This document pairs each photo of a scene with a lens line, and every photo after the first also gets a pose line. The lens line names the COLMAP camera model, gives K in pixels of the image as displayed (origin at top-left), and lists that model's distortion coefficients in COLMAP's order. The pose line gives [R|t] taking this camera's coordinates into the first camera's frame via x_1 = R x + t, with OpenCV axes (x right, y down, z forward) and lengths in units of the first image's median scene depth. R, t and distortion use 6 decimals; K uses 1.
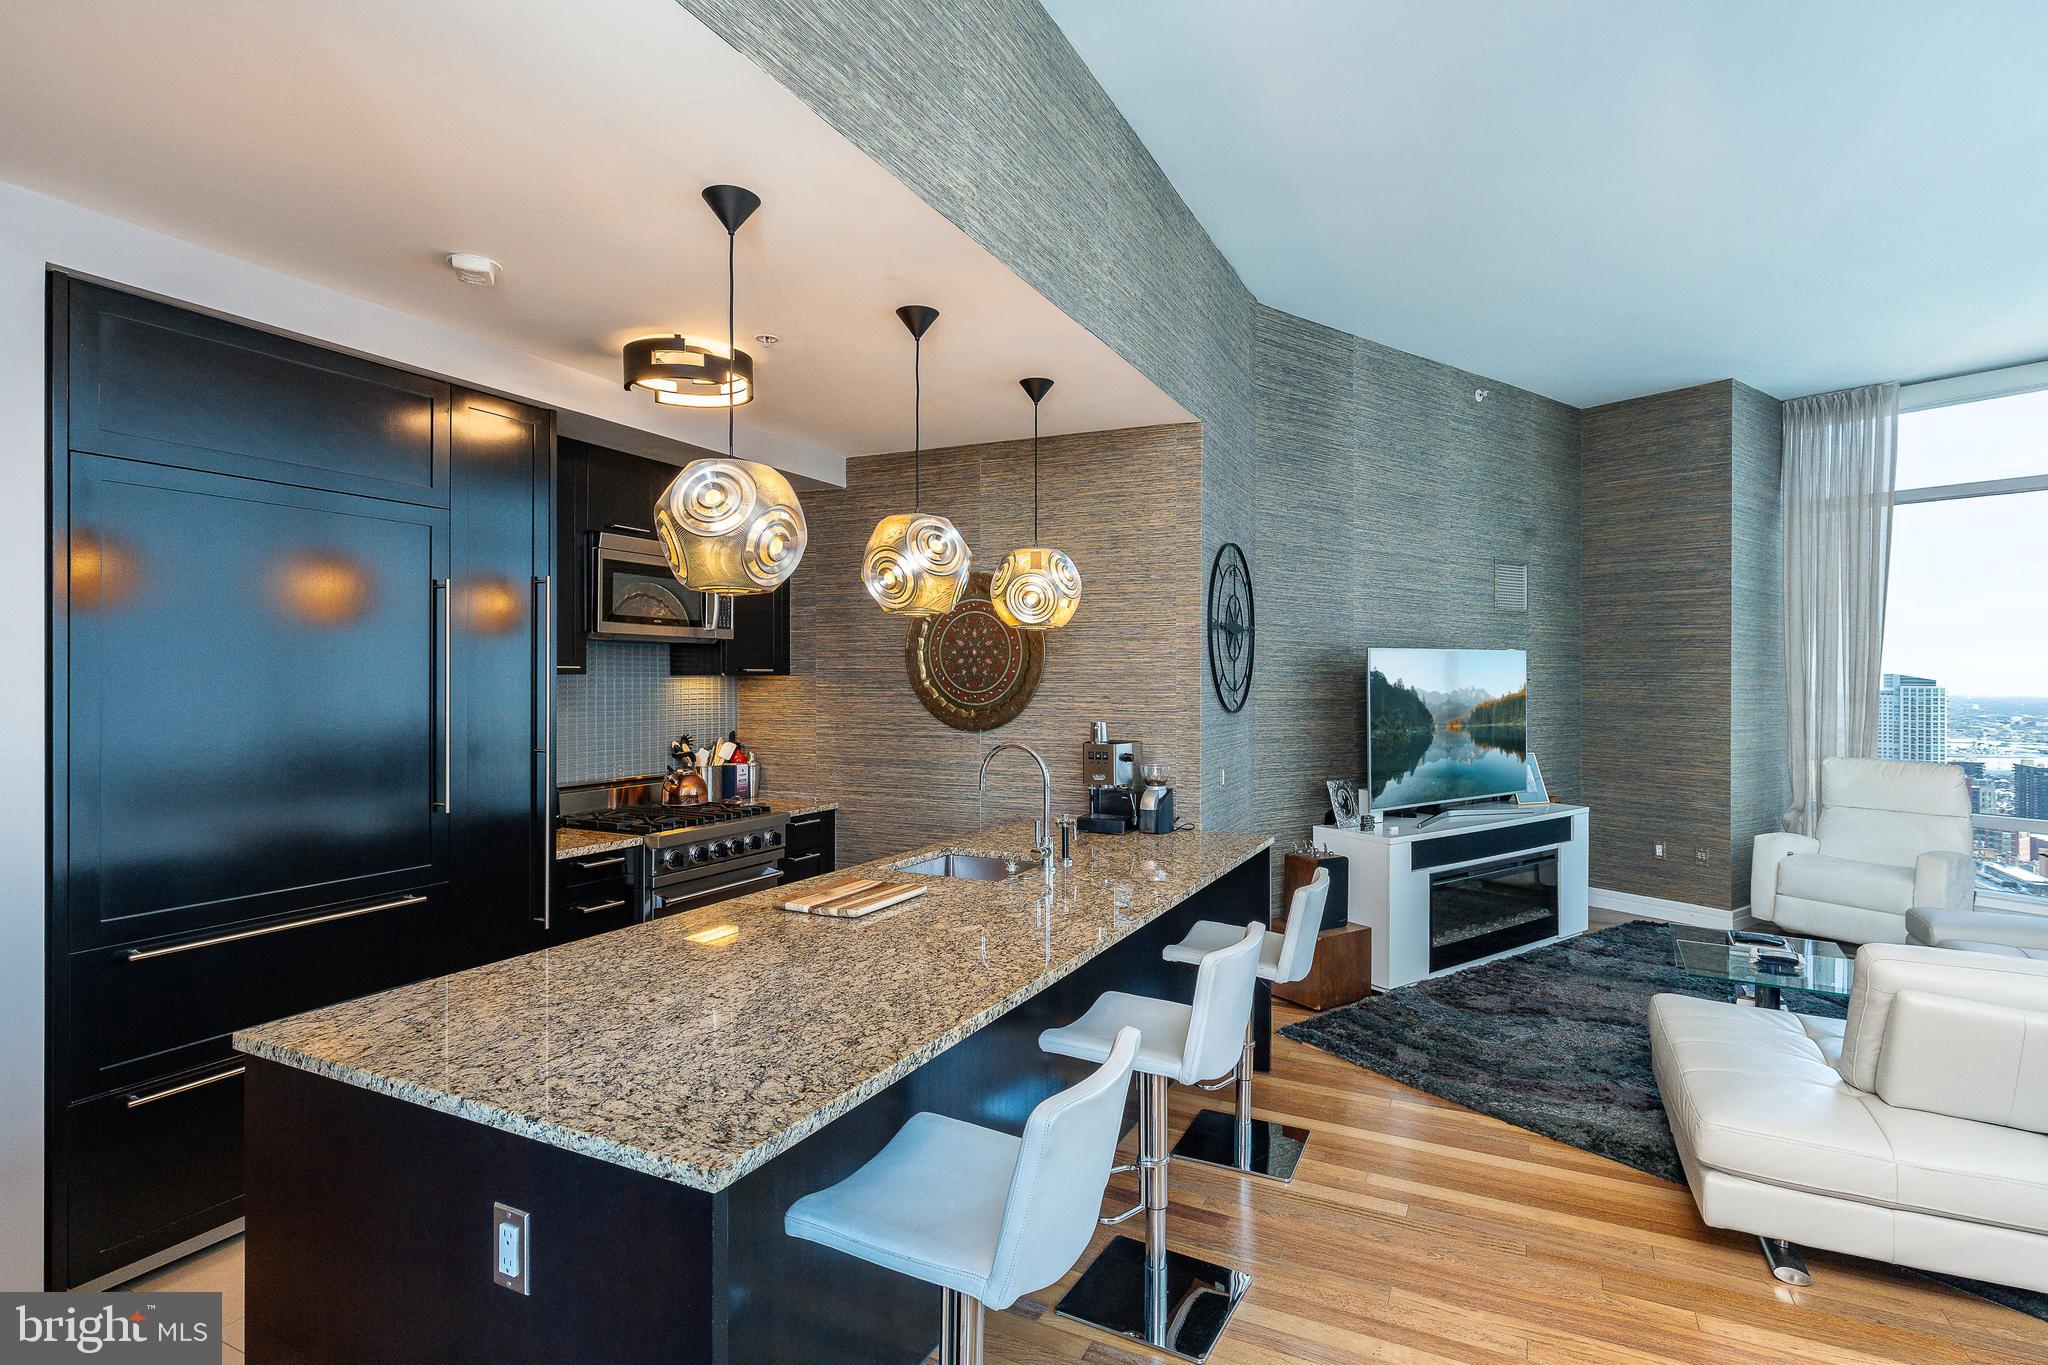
lens RADIAL K [[1055.0, 0, 1027.6], [0, 1055.0, 690.8], [0, 0, 1]] dist [0.002130, -0.000489]
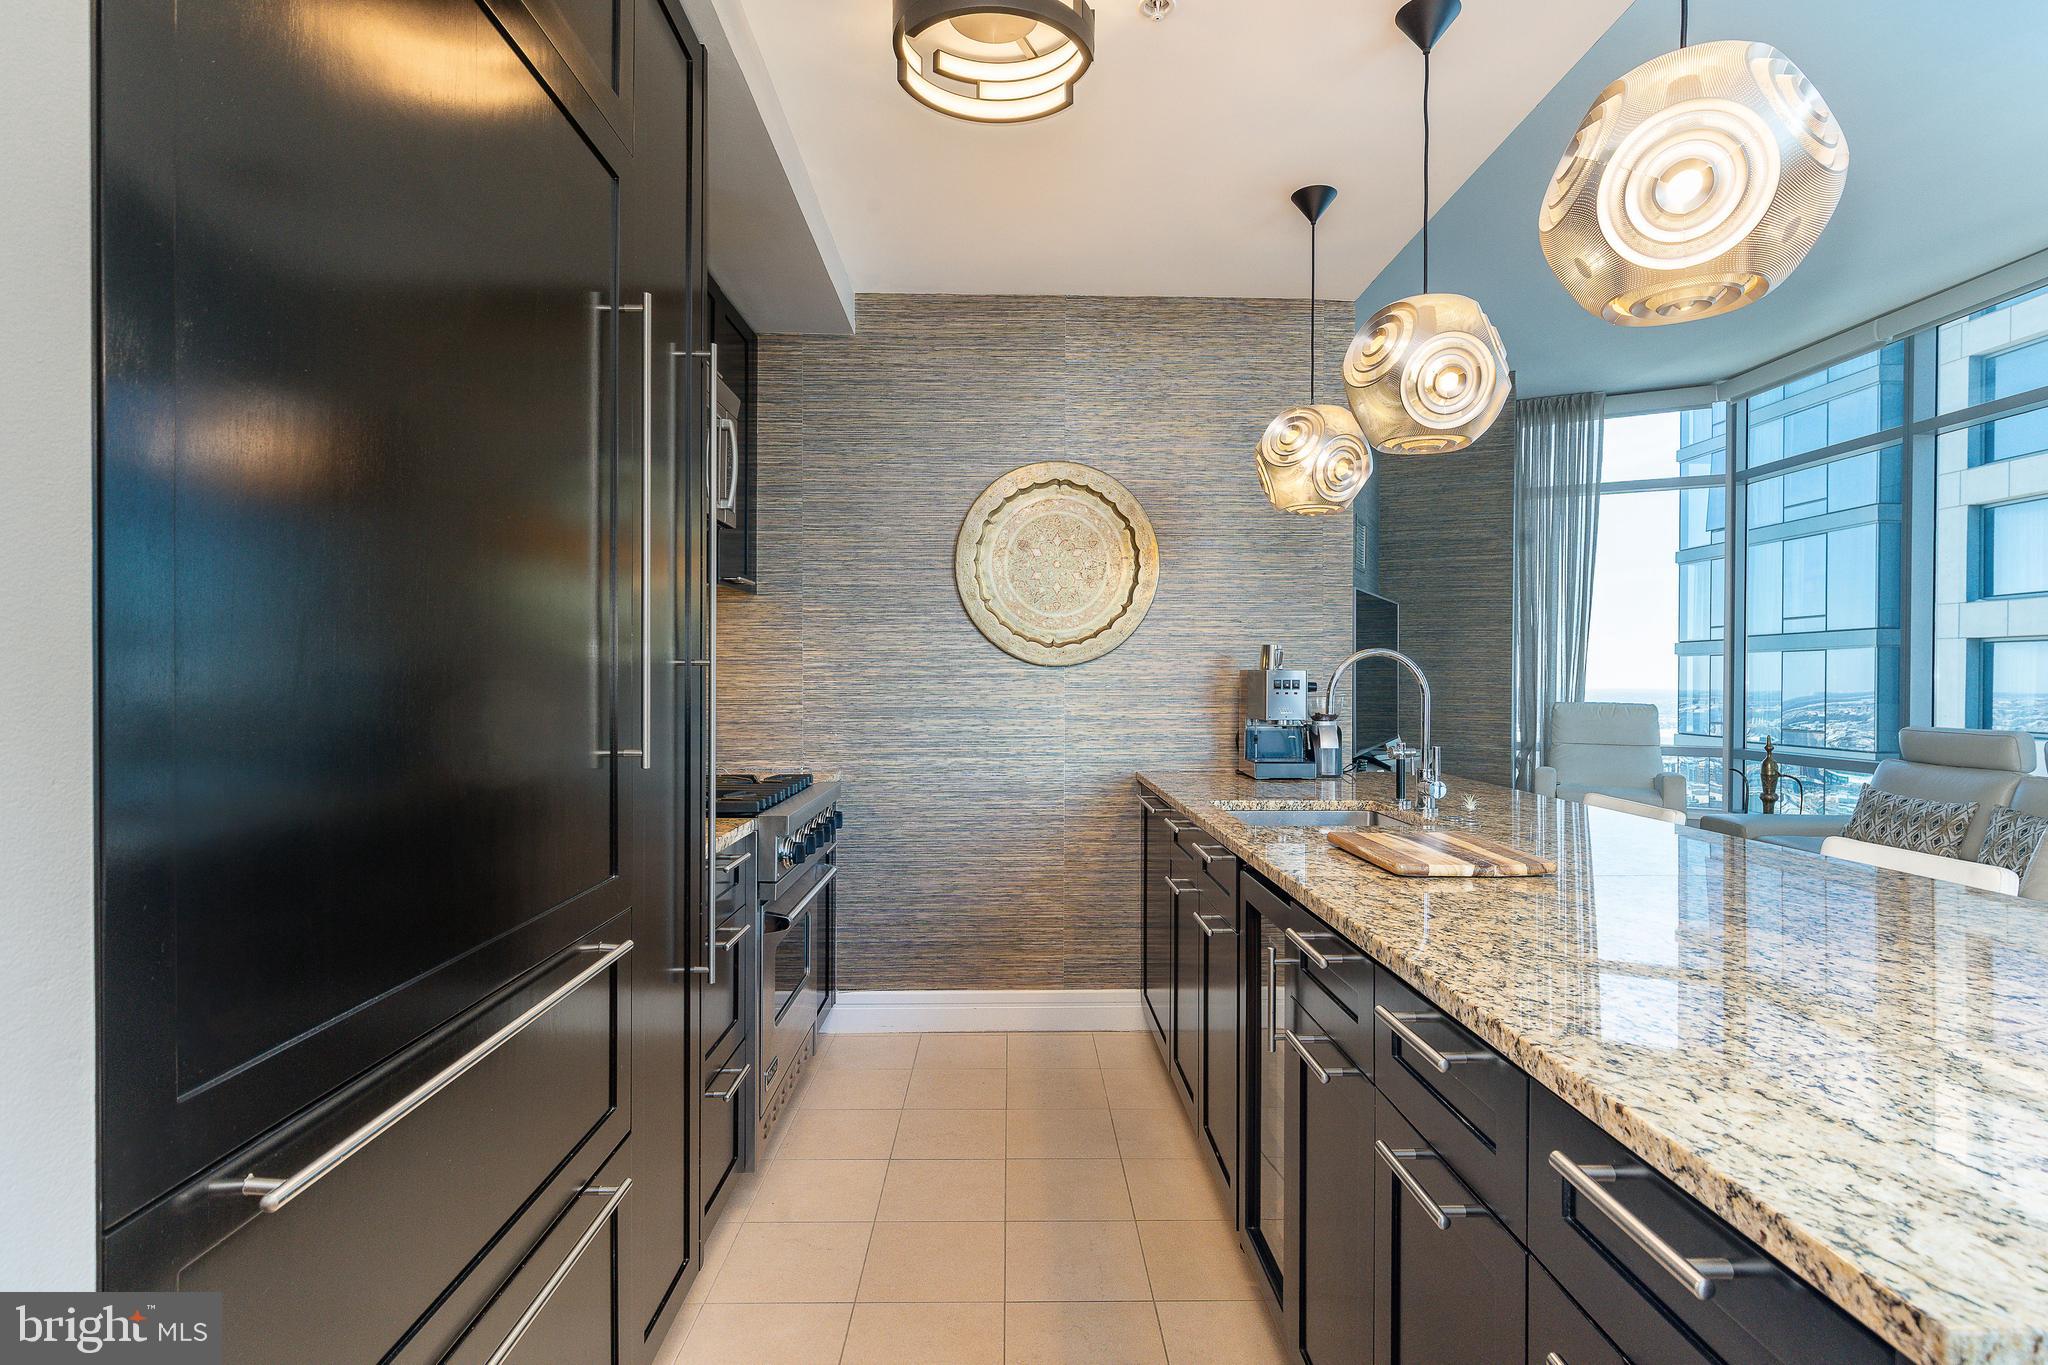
lens RADIAL K [[1038.8, 0, 1027.7], [0, 1038.8, 700.4], [0, 0, 1]] dist [-0.000311, -0.000586]
pose [[0.880984, -0.014724, 0.472917, -0.456152], [0.010902, 0.999882, 0.010823, 0.058098], [-0.473020, -0.004380, 0.881041, 0.353970]]
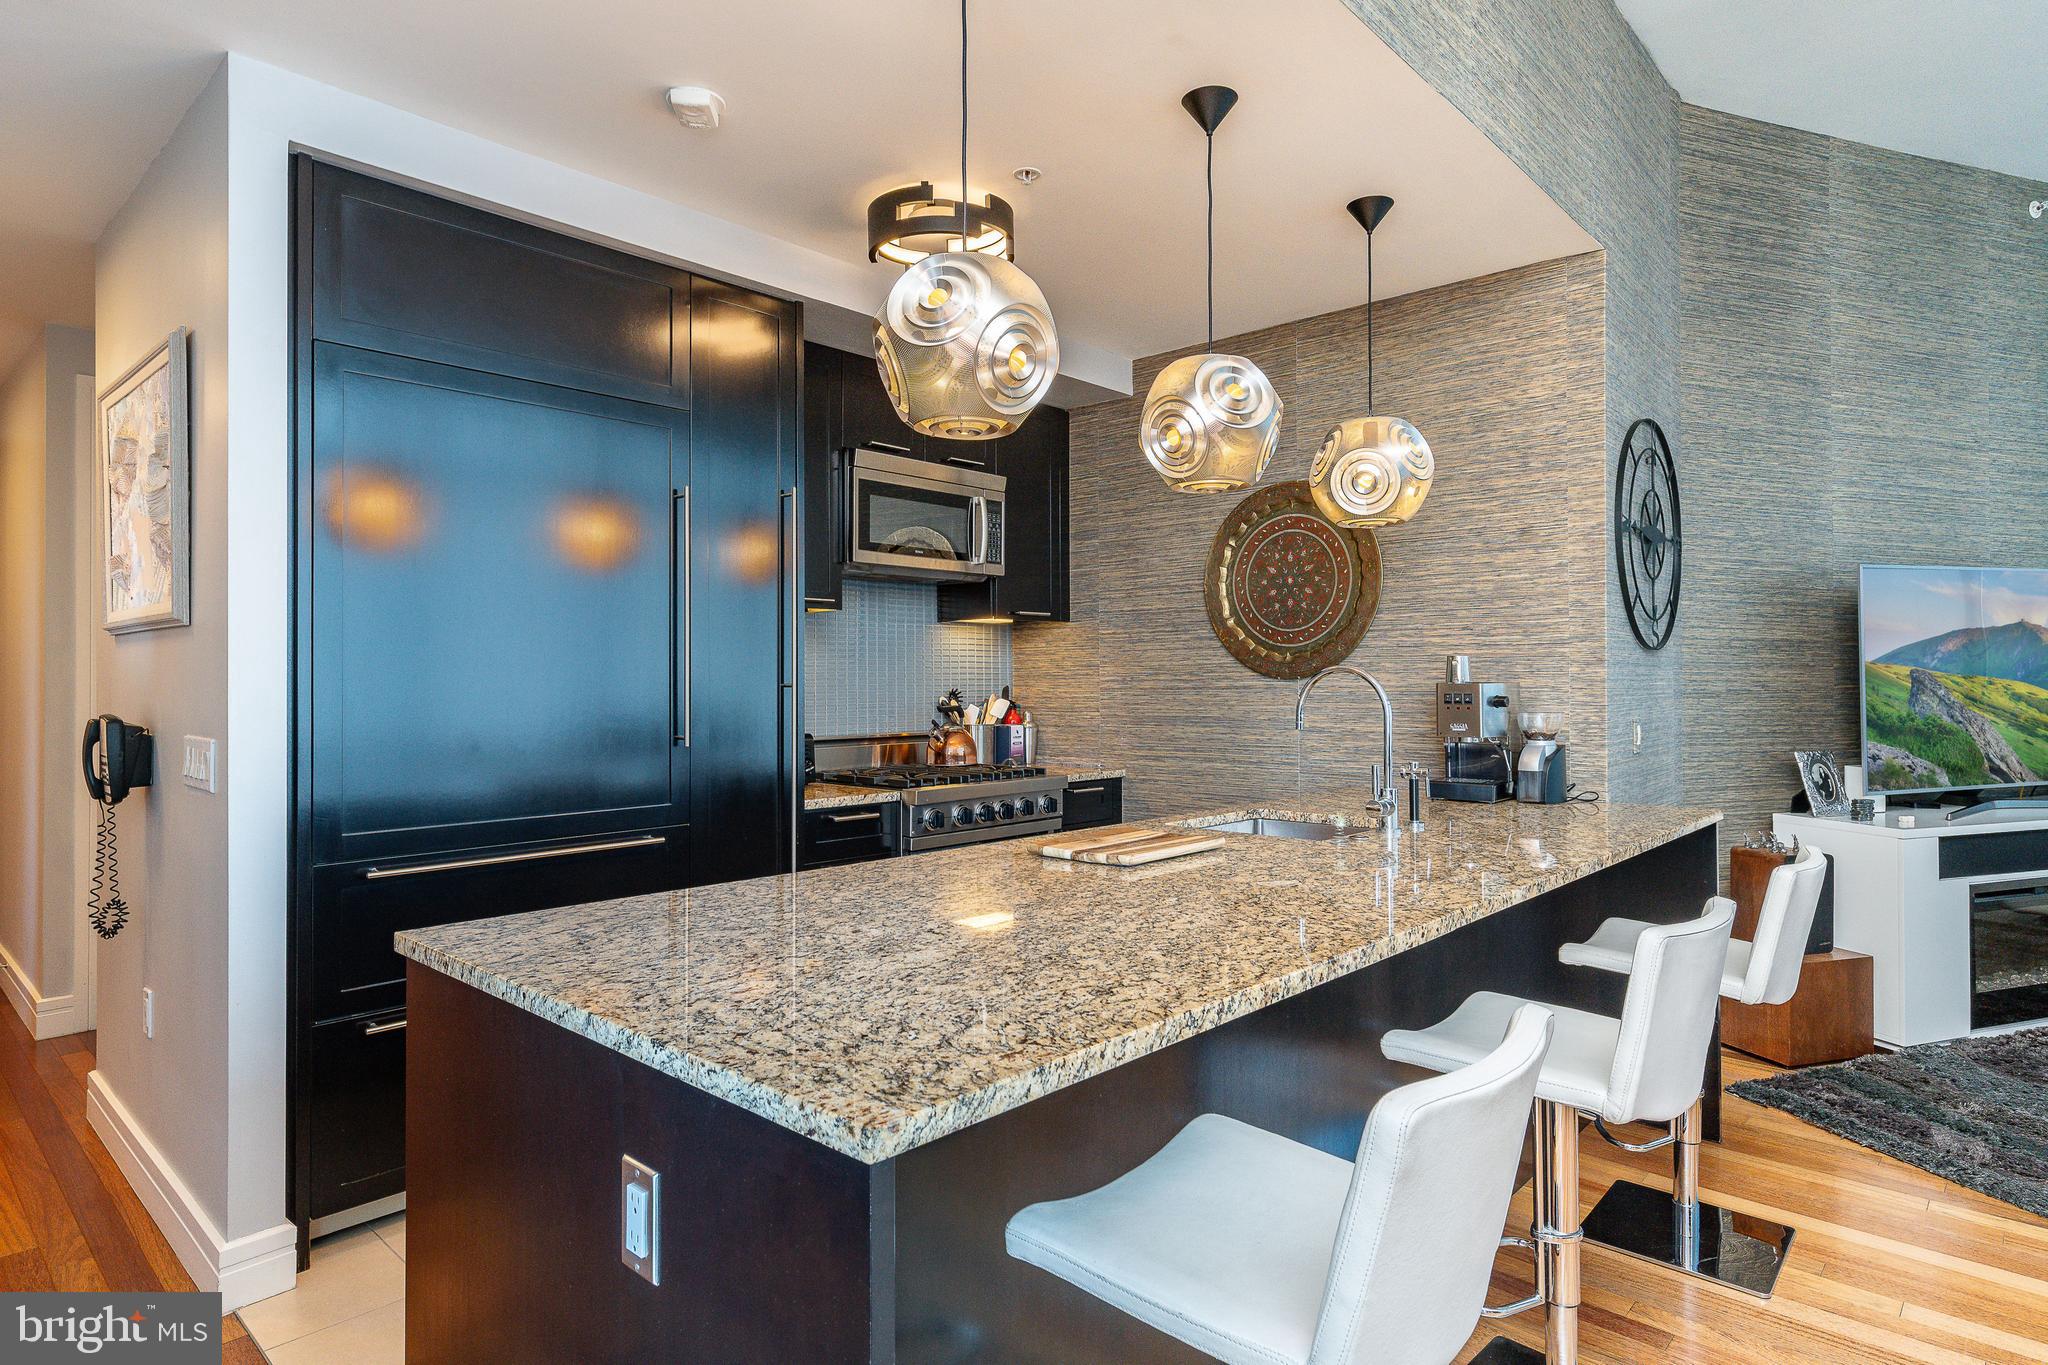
lens RADIAL K [[1154.6, 0, 1008.5], [0, 1154.6, 687.2], [0, 0, 1]] dist [0.008075, -0.001708]
pose [[0.957130, -0.006876, -0.289576, -0.001475], [0.003975, 0.999936, -0.010602, 0.056221], [0.289630, 0.008997, 0.957096, 0.100375]]
